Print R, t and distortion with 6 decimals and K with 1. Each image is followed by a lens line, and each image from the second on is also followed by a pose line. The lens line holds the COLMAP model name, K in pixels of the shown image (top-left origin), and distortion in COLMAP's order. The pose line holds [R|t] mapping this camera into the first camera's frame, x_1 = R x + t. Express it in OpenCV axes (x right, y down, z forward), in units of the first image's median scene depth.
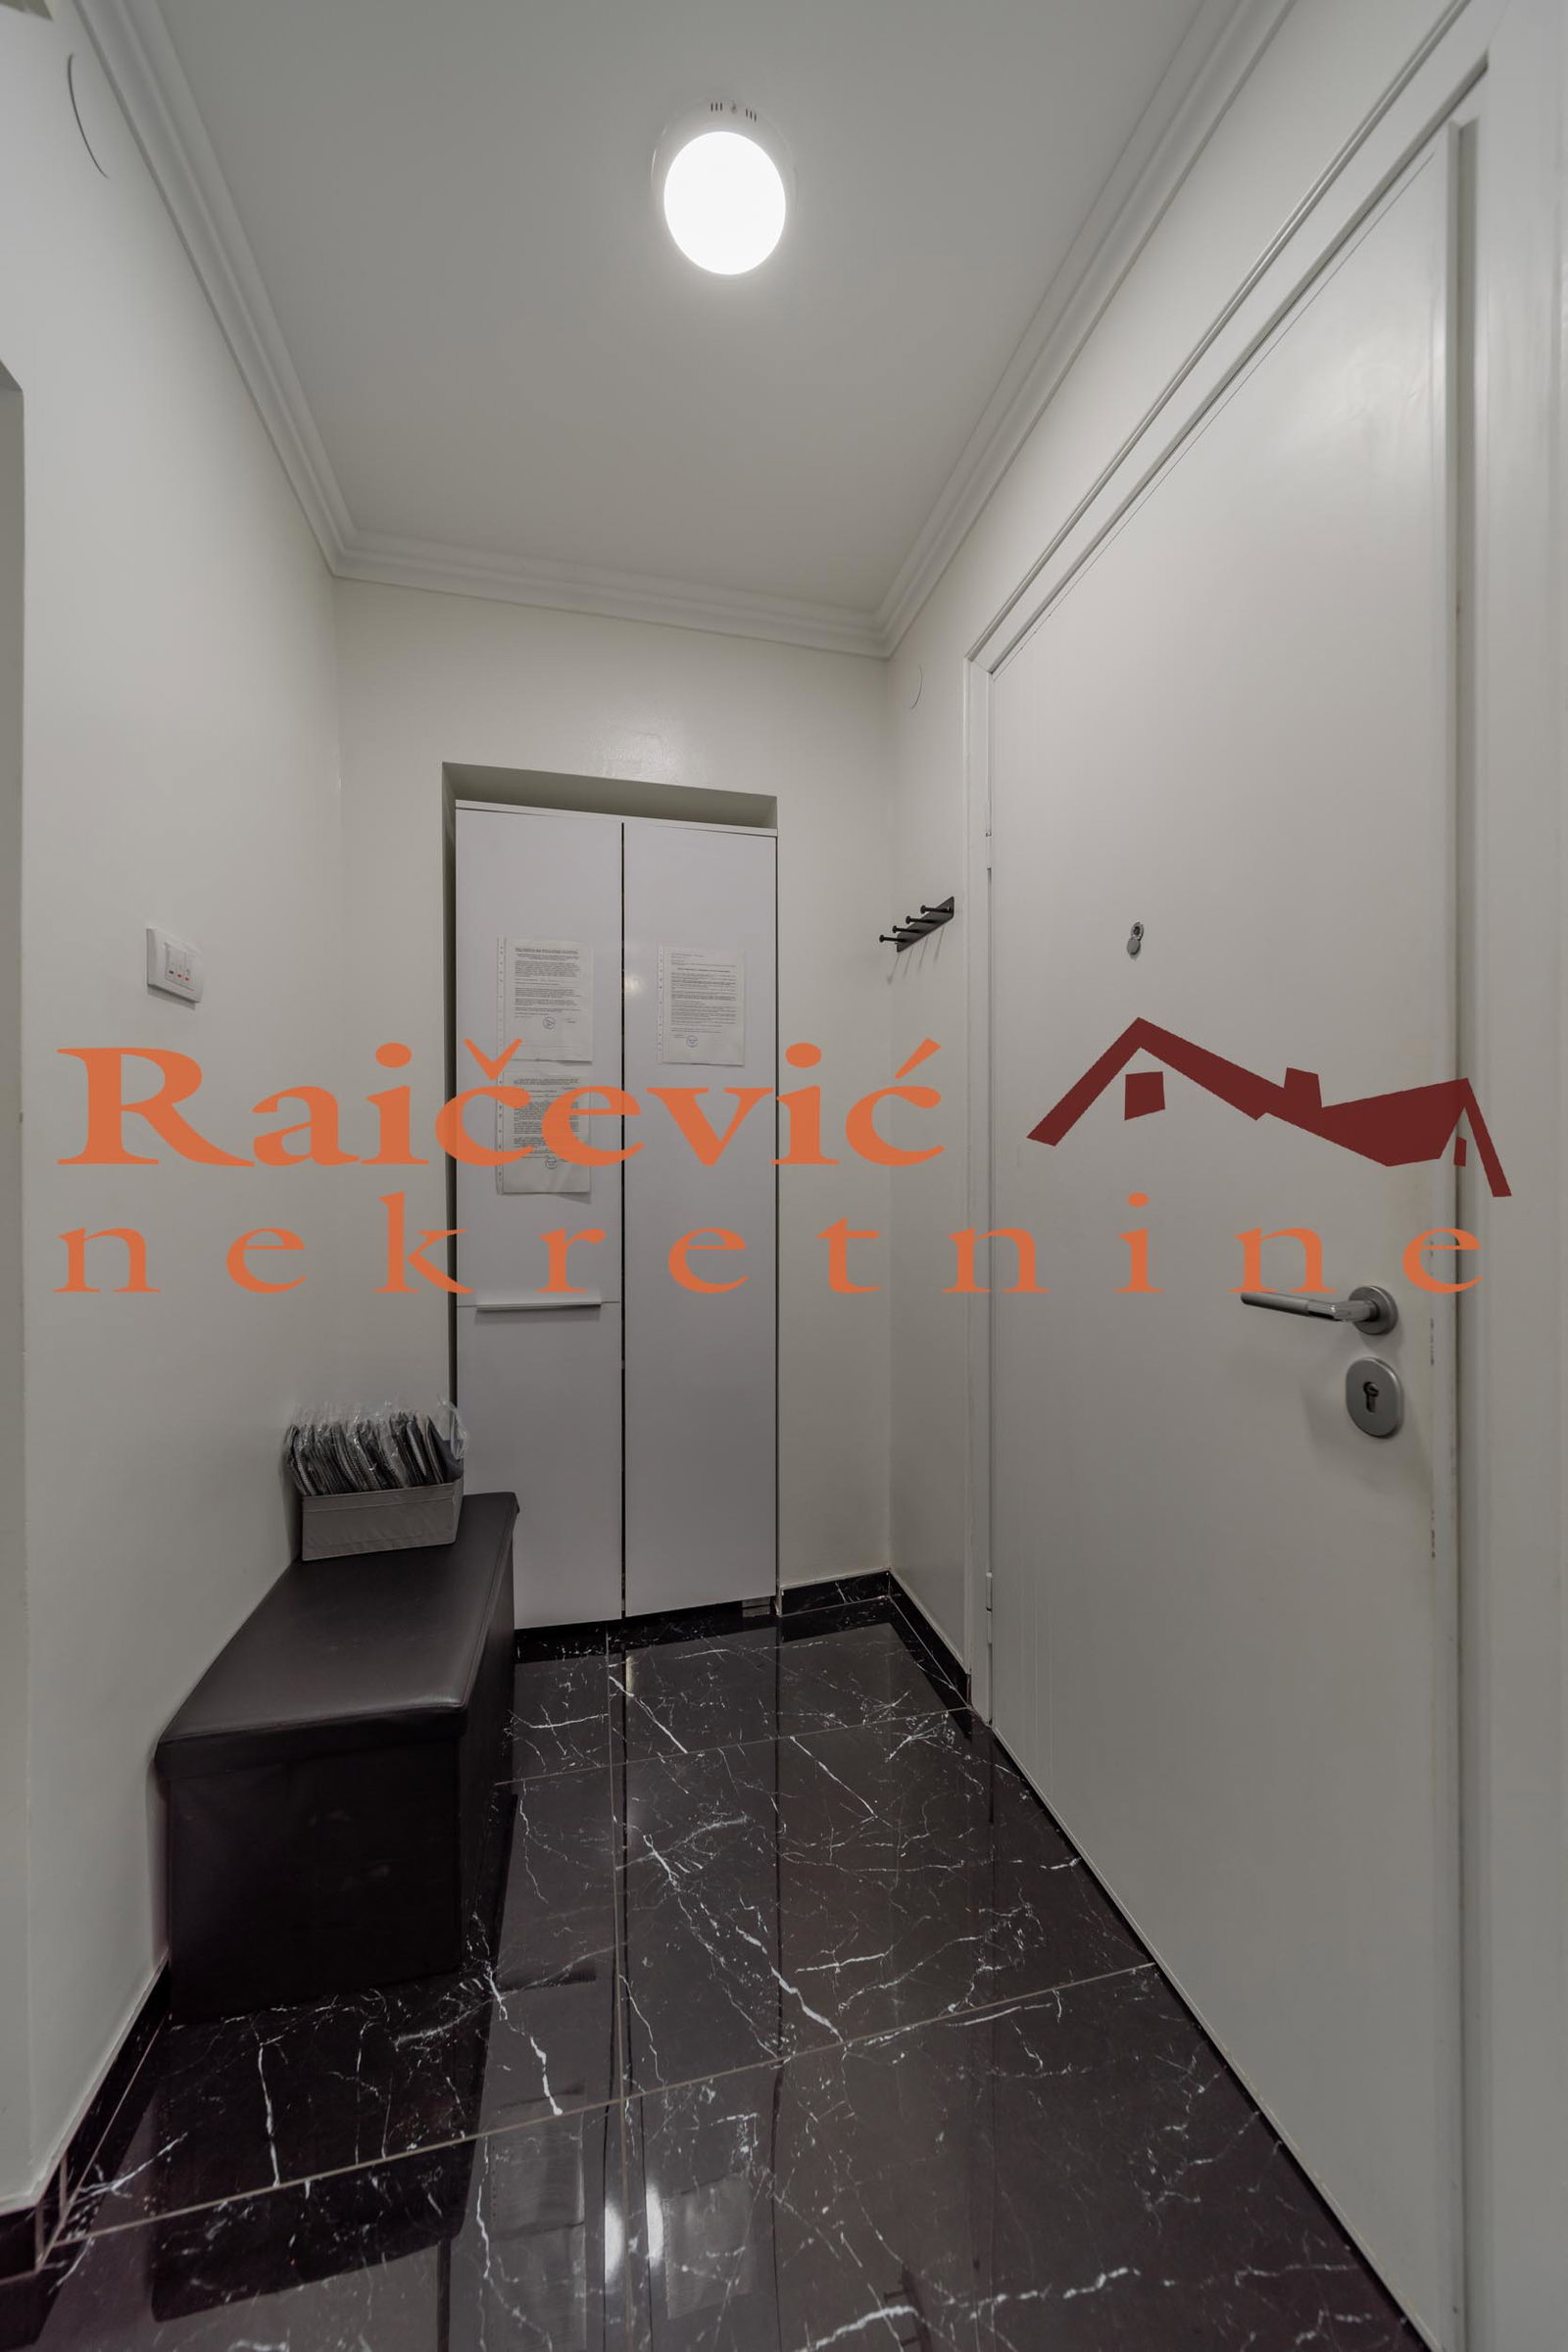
lens RADIAL K [[836.3, 0, 787.1], [0, 836.3, 1149.8], [0, 0, 1]] dist [-0.000127, -0.000166]
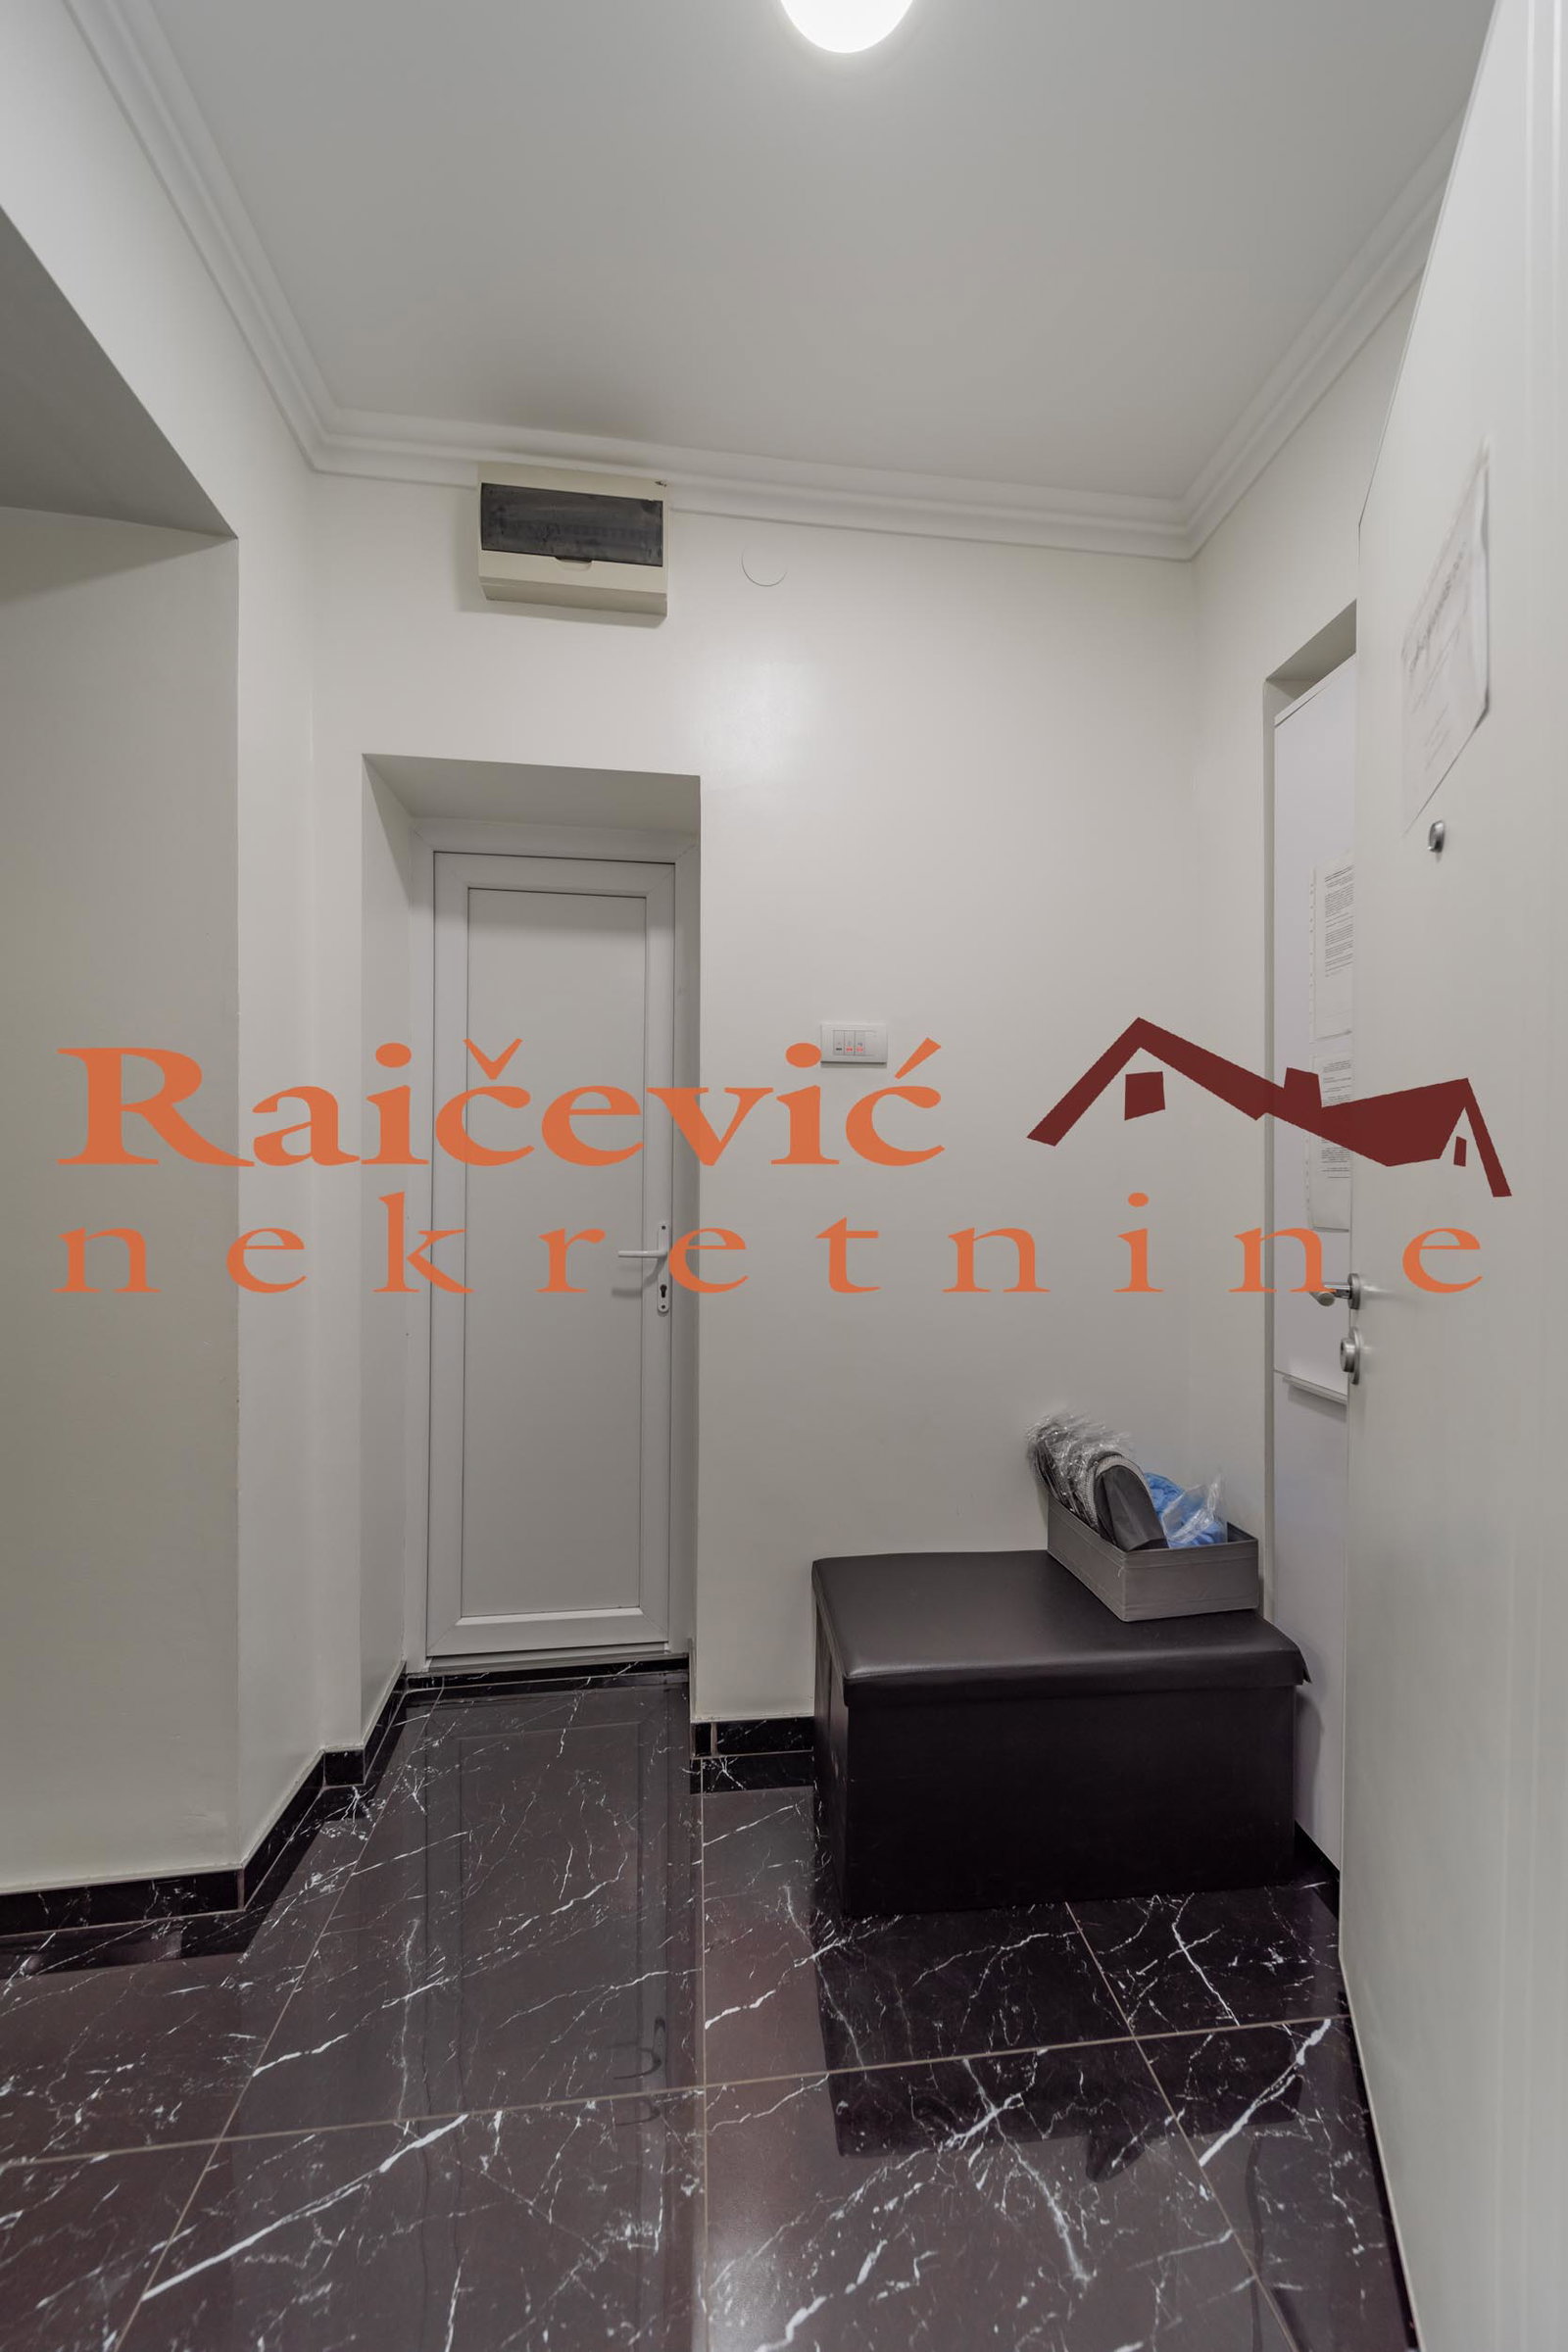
lens RADIAL K [[838.0, 0, 787.7], [0, 838.0, 1187.2], [0, 0, 1]] dist [0.000128, -0.000081]
pose [[-0.133167, -0.006740, -0.991071, 0.603862], [-0.002284, 0.999976, -0.006493, 0.031886], [0.991091, 0.001398, -0.133179, 0.917680]]
